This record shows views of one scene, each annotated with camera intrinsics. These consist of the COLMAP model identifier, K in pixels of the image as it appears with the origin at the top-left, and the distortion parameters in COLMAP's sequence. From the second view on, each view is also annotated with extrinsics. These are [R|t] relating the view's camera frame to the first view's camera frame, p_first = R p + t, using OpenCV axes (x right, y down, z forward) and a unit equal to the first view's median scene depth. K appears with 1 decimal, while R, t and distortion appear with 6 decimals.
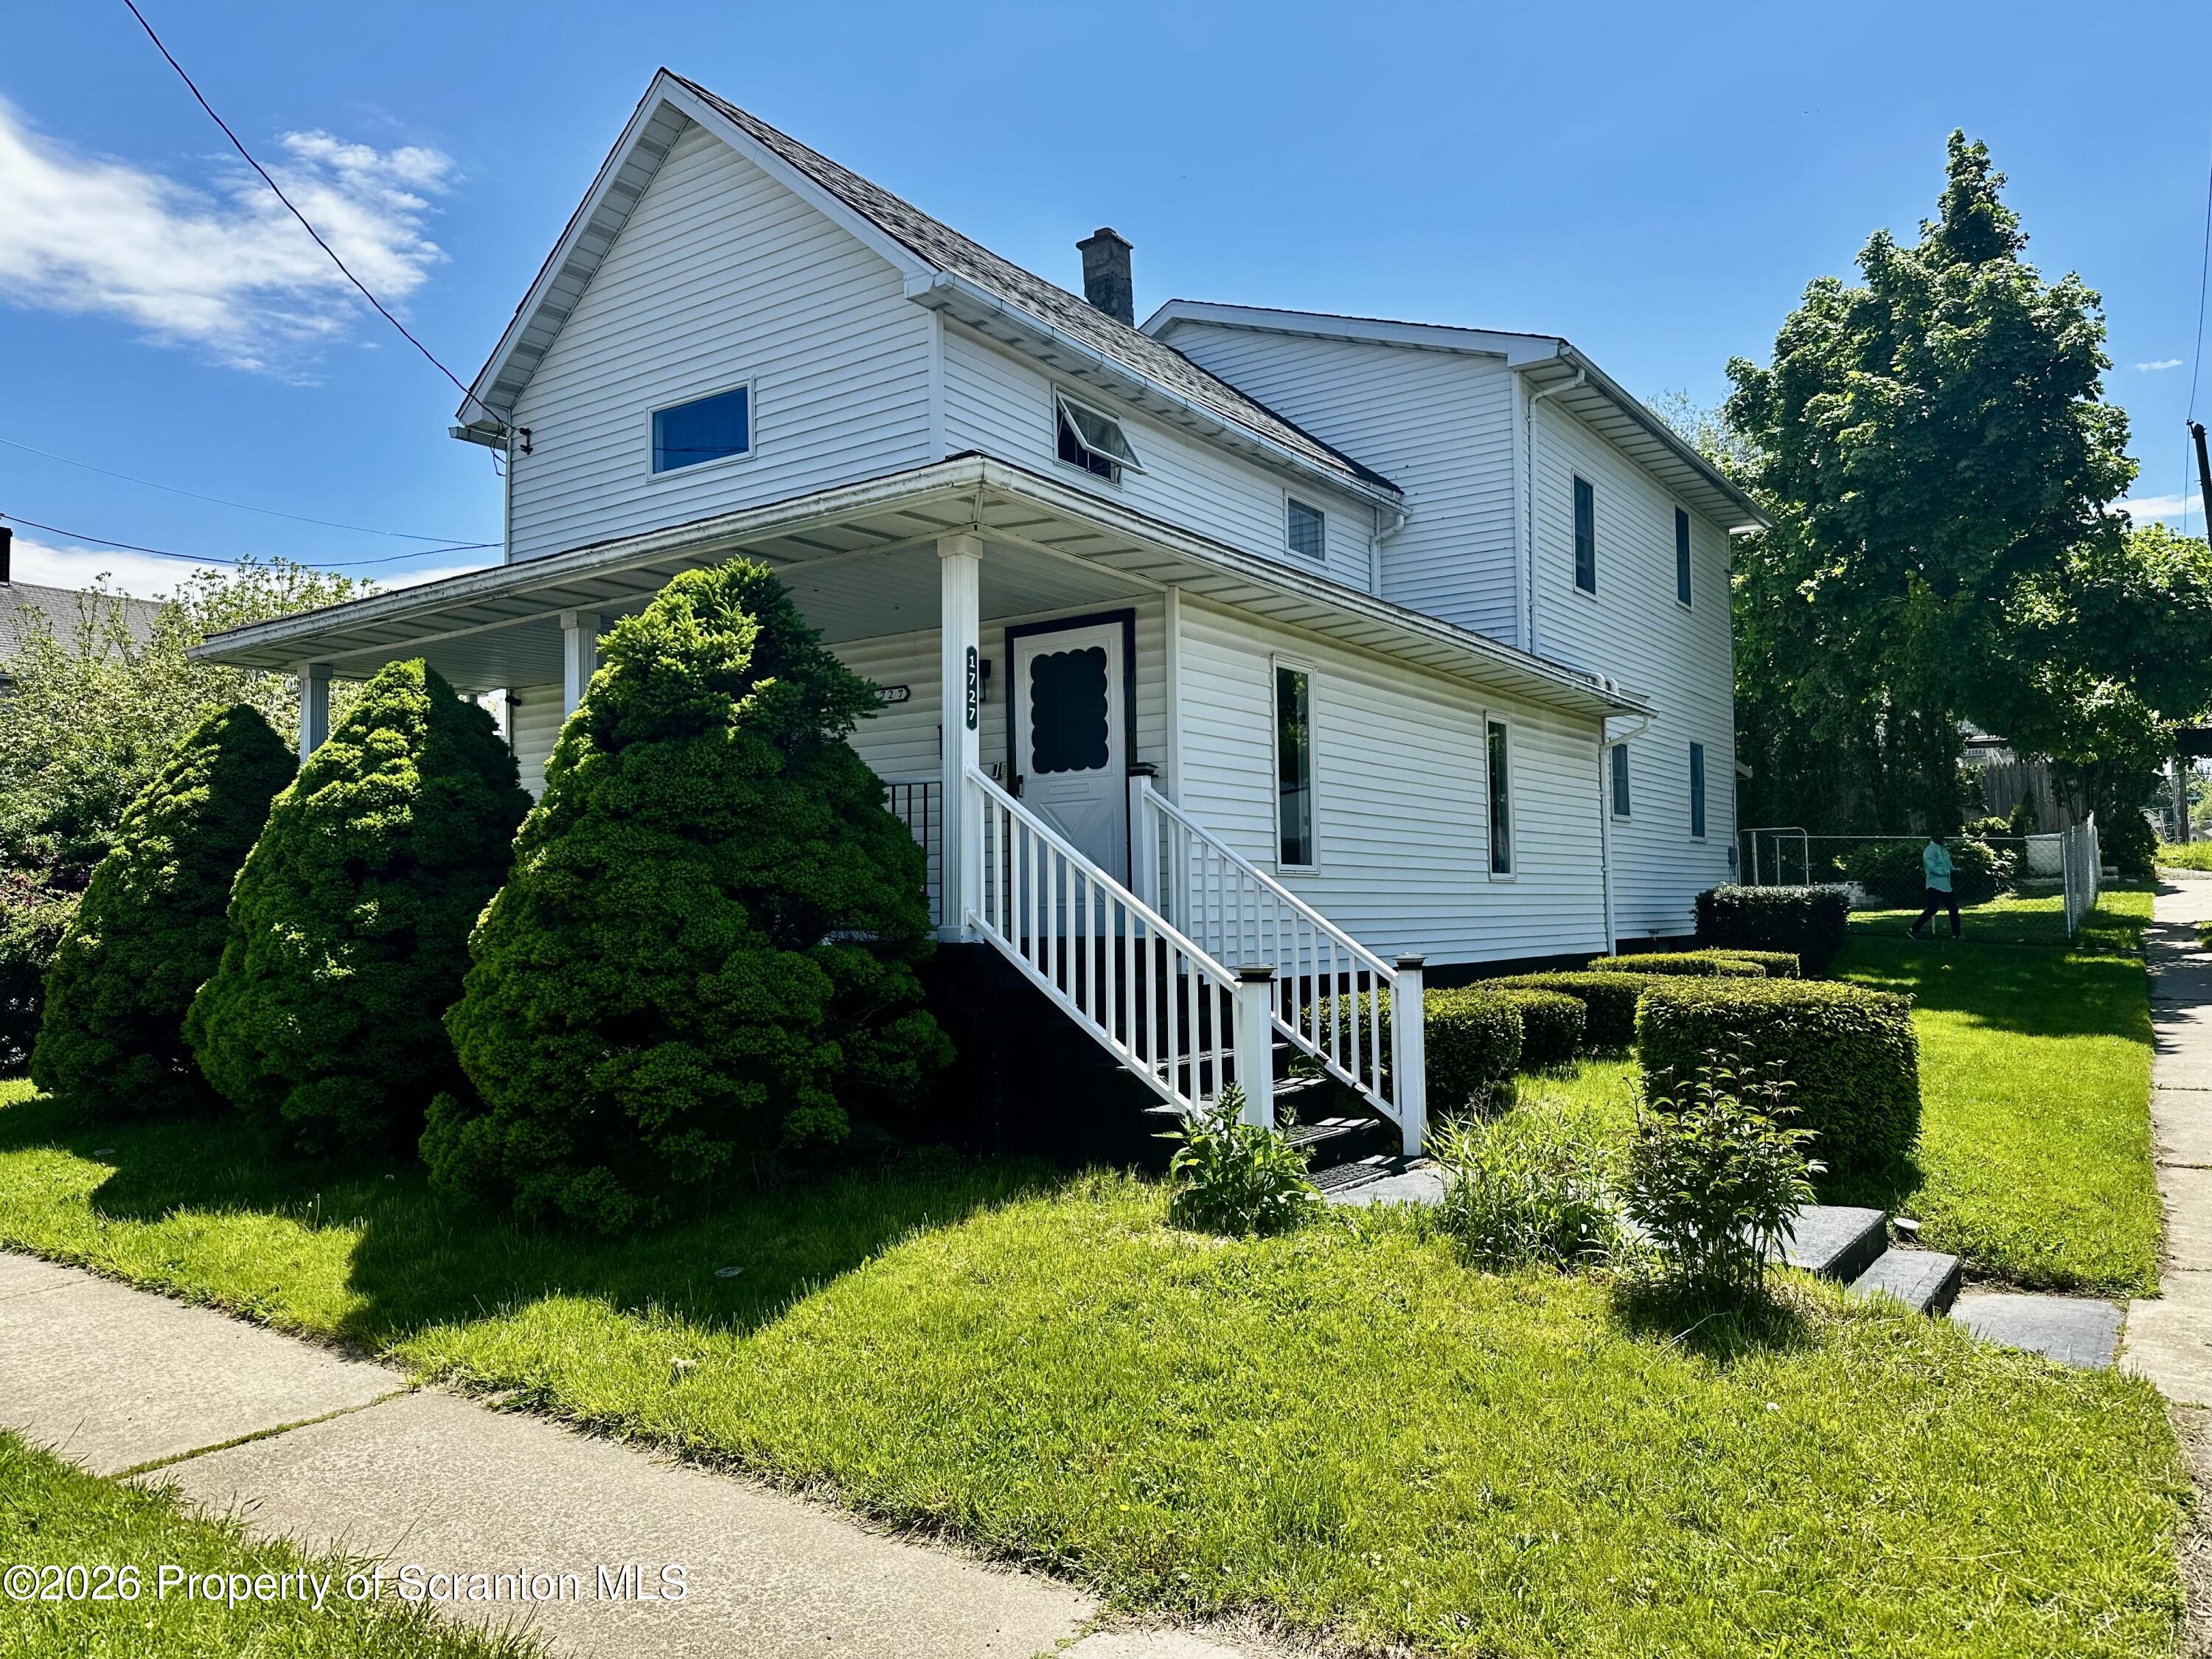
lens RADIAL K [[1565.7, 0, 1106.0], [0, 1565.7, 829.5], [0, 0, 1]] dist [0.137118, -0.261236]
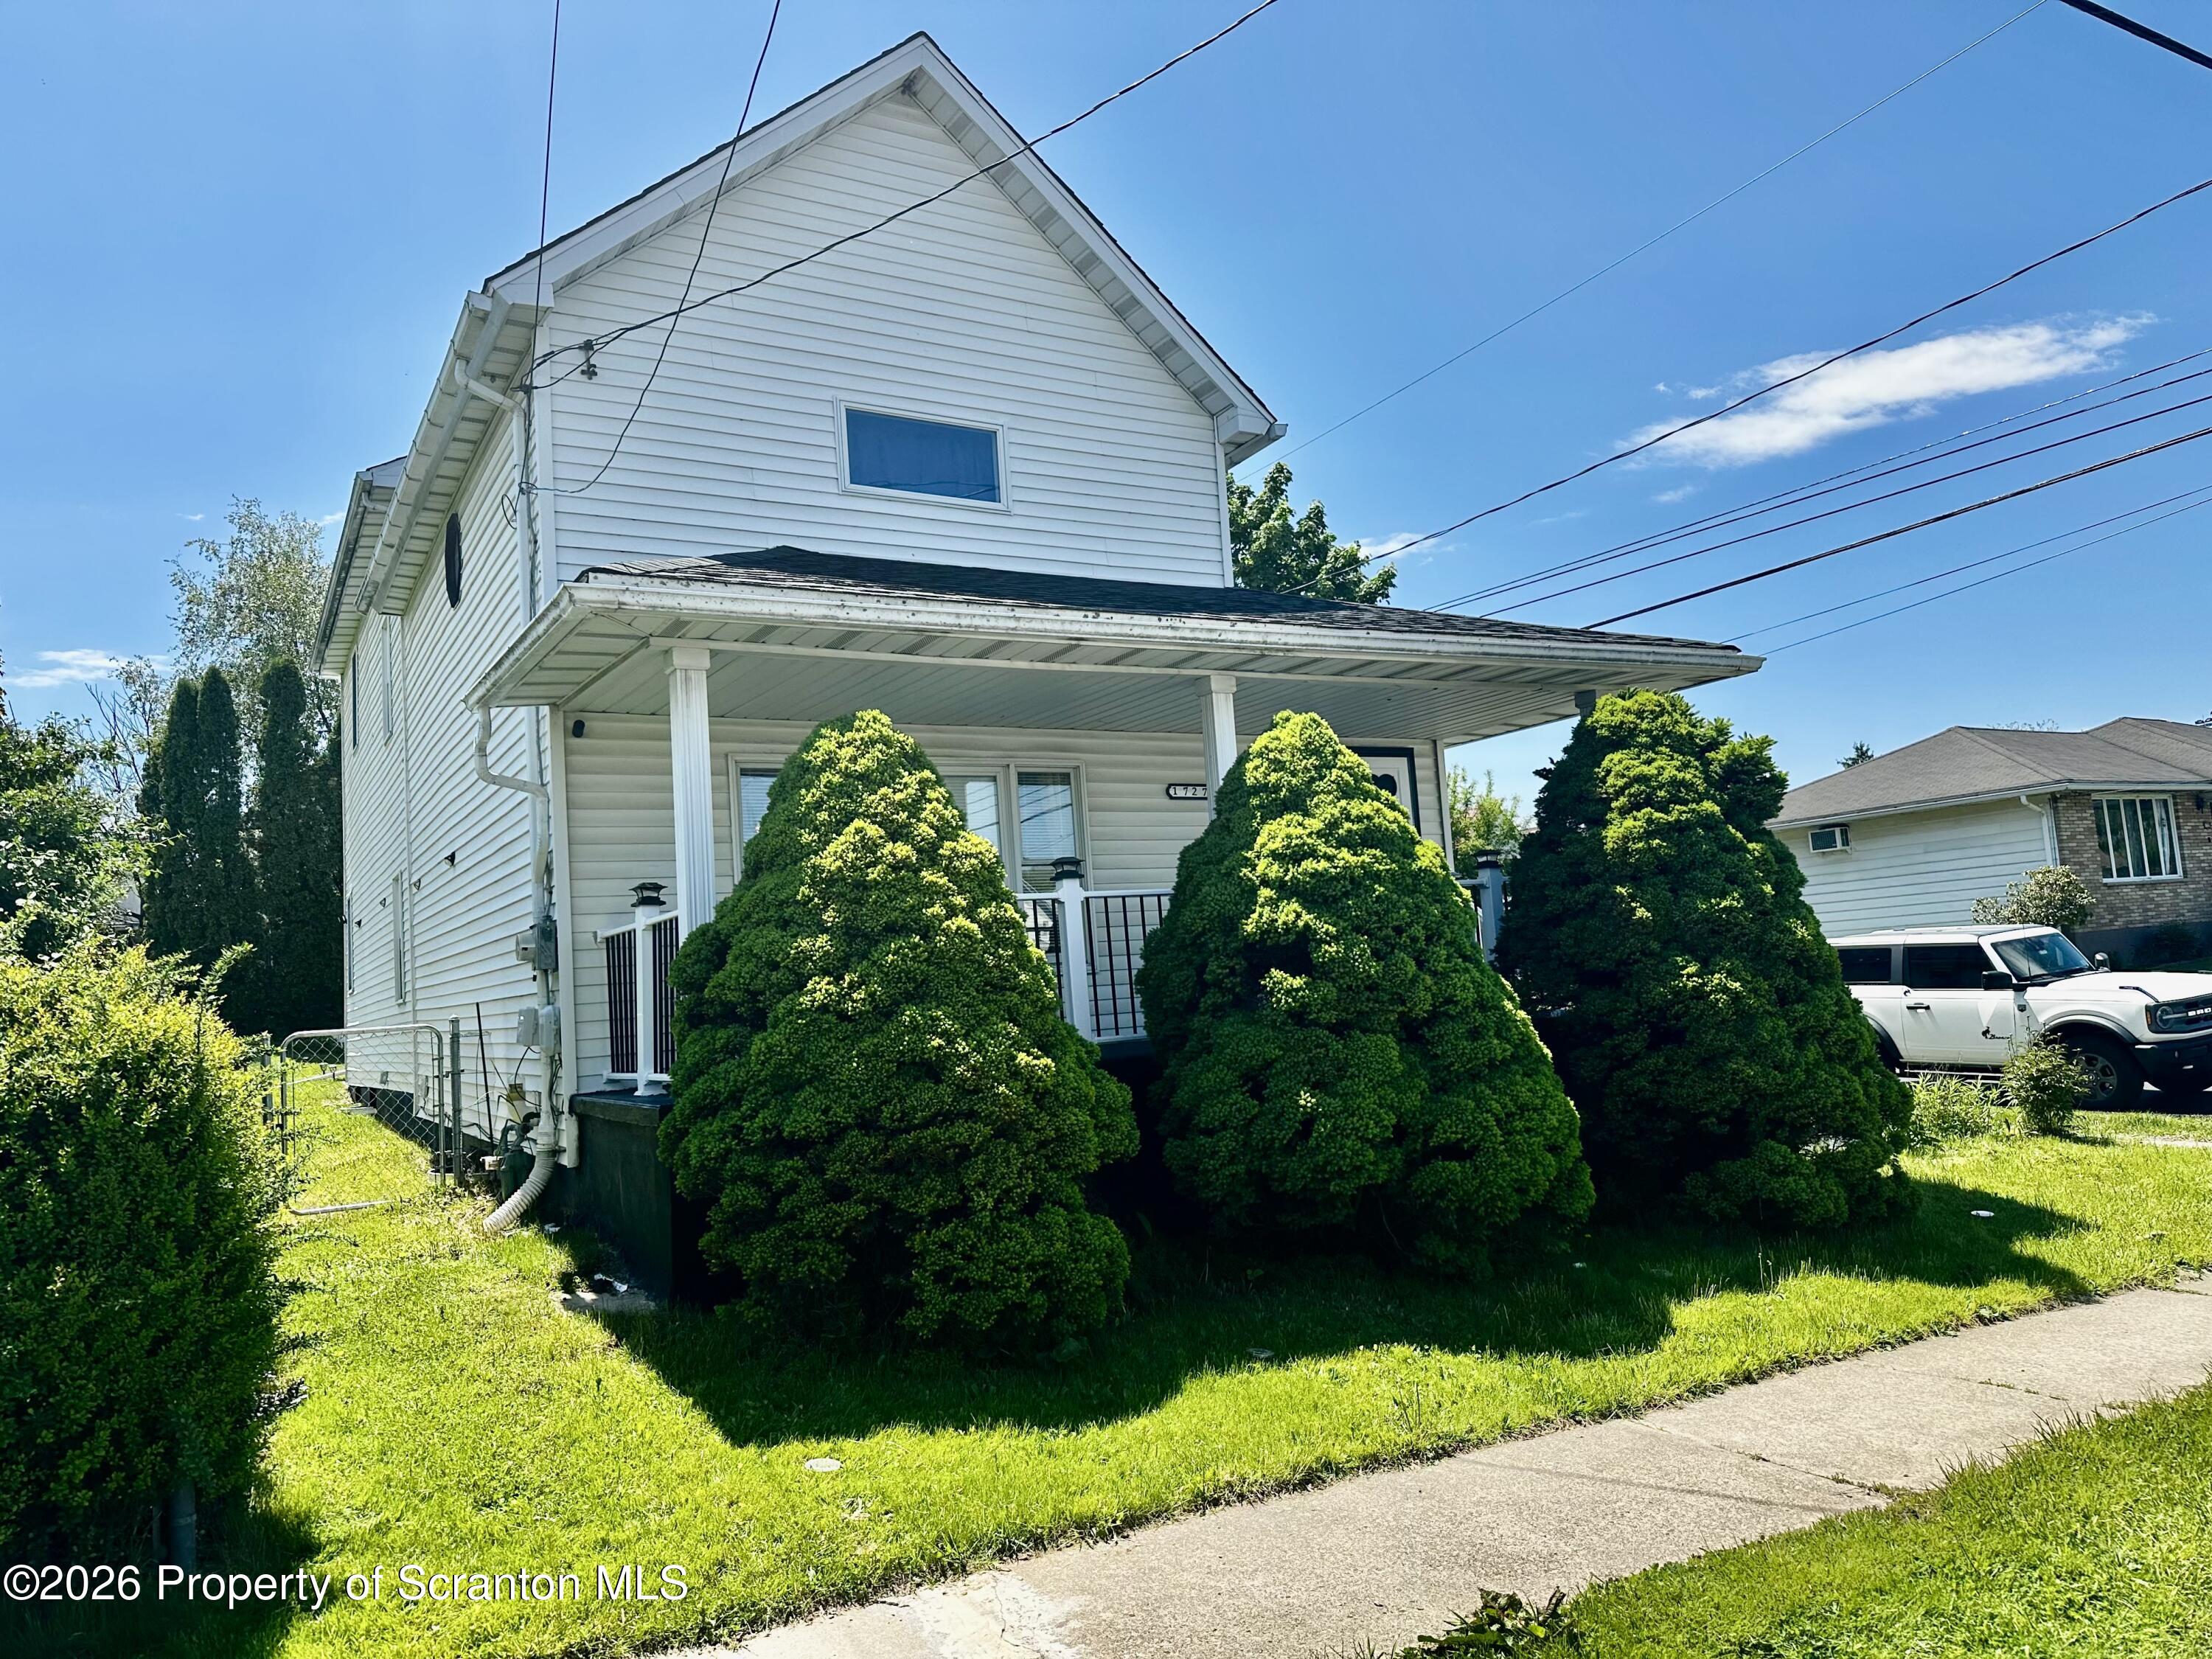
lens RADIAL K [[1565.7, 0, 1106.0], [0, 1565.7, 829.5], [0, 0, 1]] dist [0.137118, -0.261236]
pose [[0.422666, 0.080198, 0.902730, -0.990724], [0.010166, 0.995595, -0.093208, 0.030025], [-0.906229, 0.048573, 0.419988, 0.578266]]
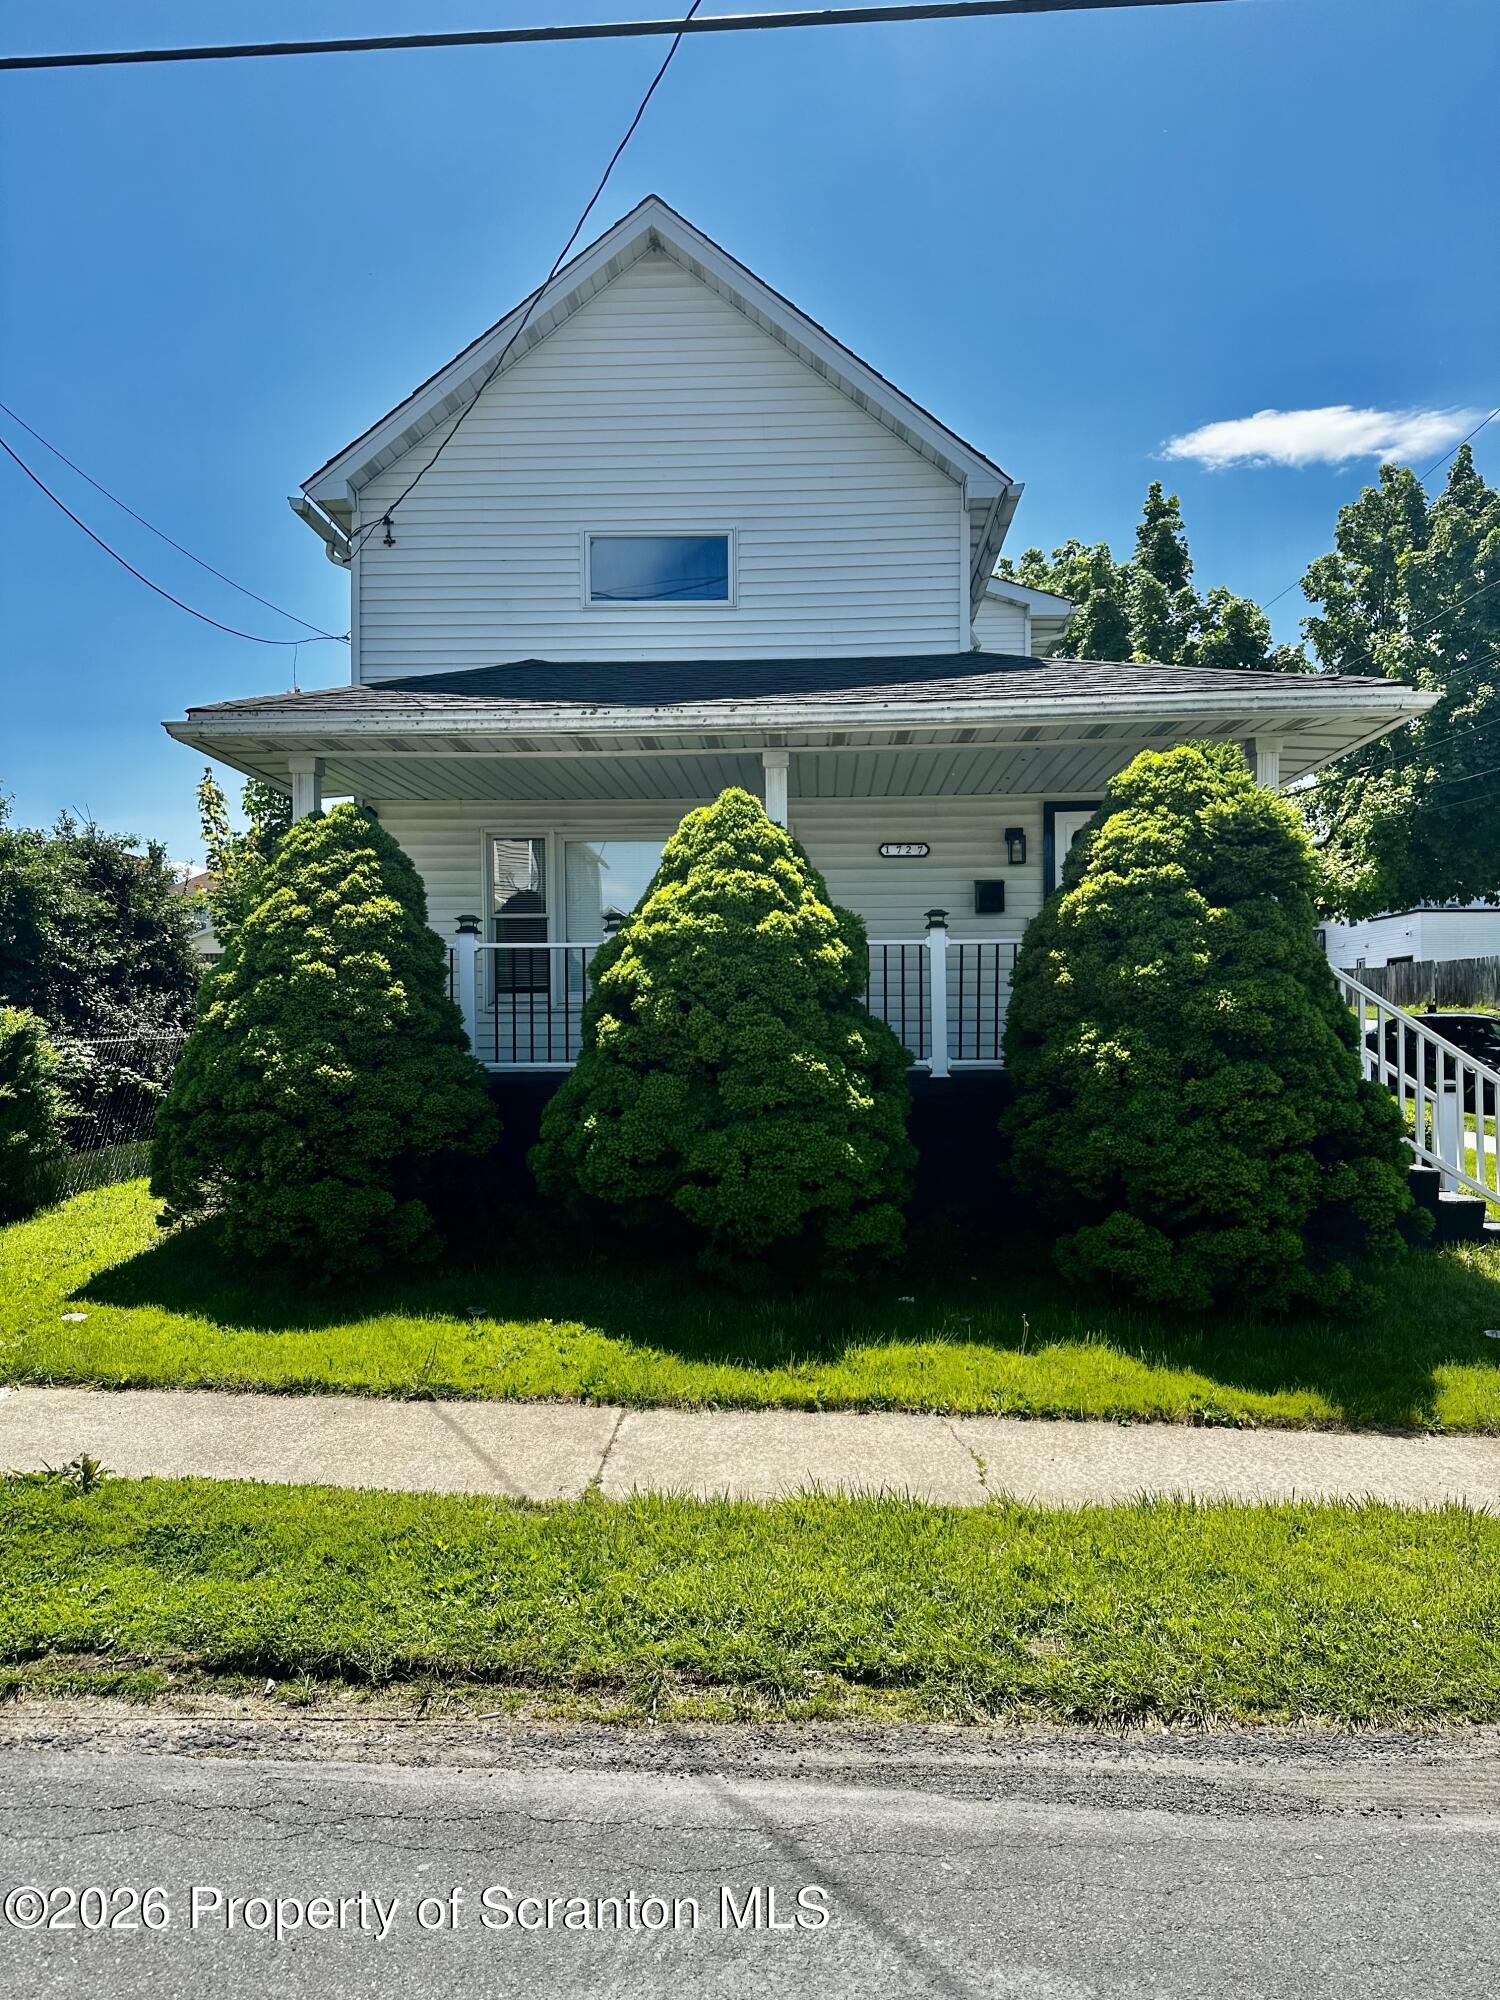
lens RADIAL K [[1415.7, 0, 748.4], [0, 1415.7, 1006.5], [0, 0, 1]] dist [0.137118, -0.261236]
pose [[0.845030, 0.022604, 0.534241, -0.707383], [-0.037897, 0.999125, 0.017670, 0.010524], [-0.533375, -0.035178, 0.845147, 0.192172]]
